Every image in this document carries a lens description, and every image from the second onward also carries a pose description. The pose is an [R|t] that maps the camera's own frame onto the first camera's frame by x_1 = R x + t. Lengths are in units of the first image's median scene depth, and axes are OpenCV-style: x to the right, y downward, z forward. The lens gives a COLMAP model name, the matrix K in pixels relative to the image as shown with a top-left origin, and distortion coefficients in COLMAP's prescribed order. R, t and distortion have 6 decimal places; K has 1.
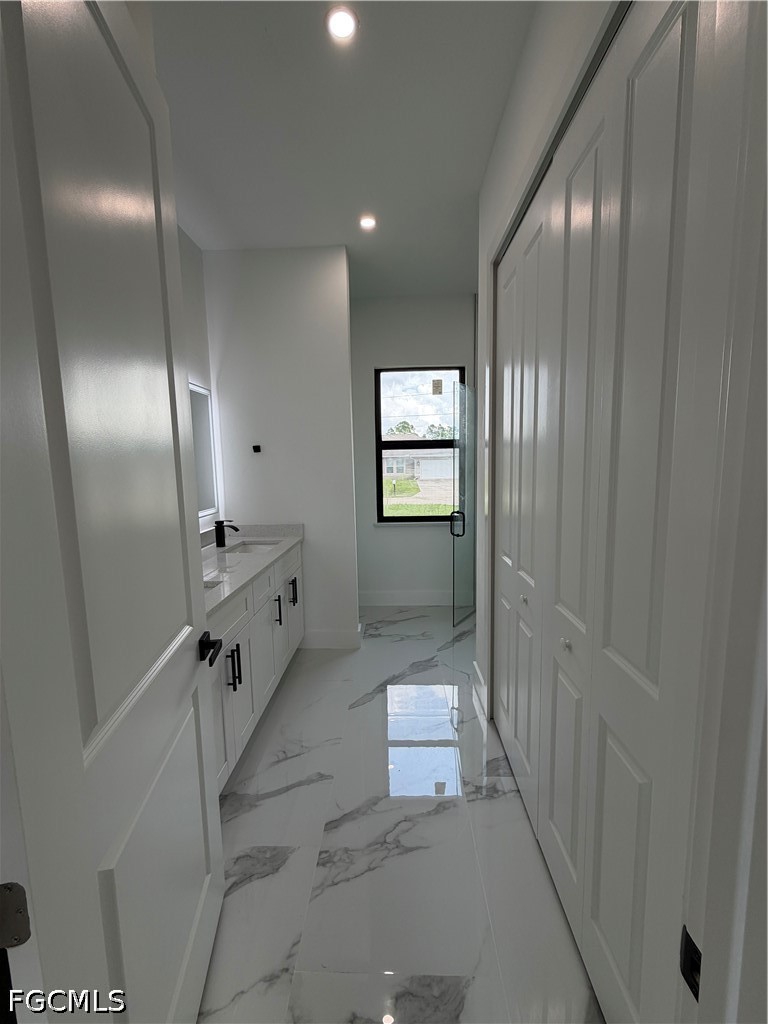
lens RADIAL K [[402.4, 0, 385.1], [0, 402.4, 506.5], [0, 0, 1]] dist [0.000362, 0.000080]
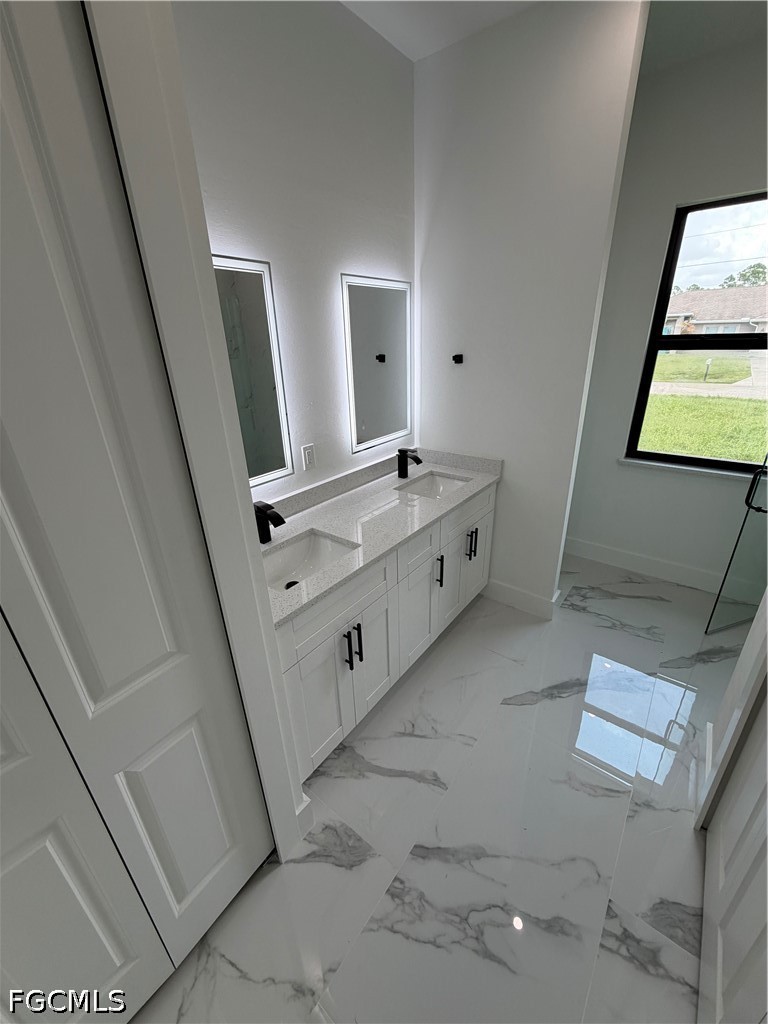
lens RADIAL K [[407.6, 0, 385.1], [0, 407.6, 508.6], [0, 0, 1]] dist [-0.000941, 0.000206]
pose [[0.812356, 0.221995, -0.539256, 0.070367], [-0.054548, 0.949581, 0.308740, -0.116268], [0.580606, -0.221391, 0.783507, 0.244884]]
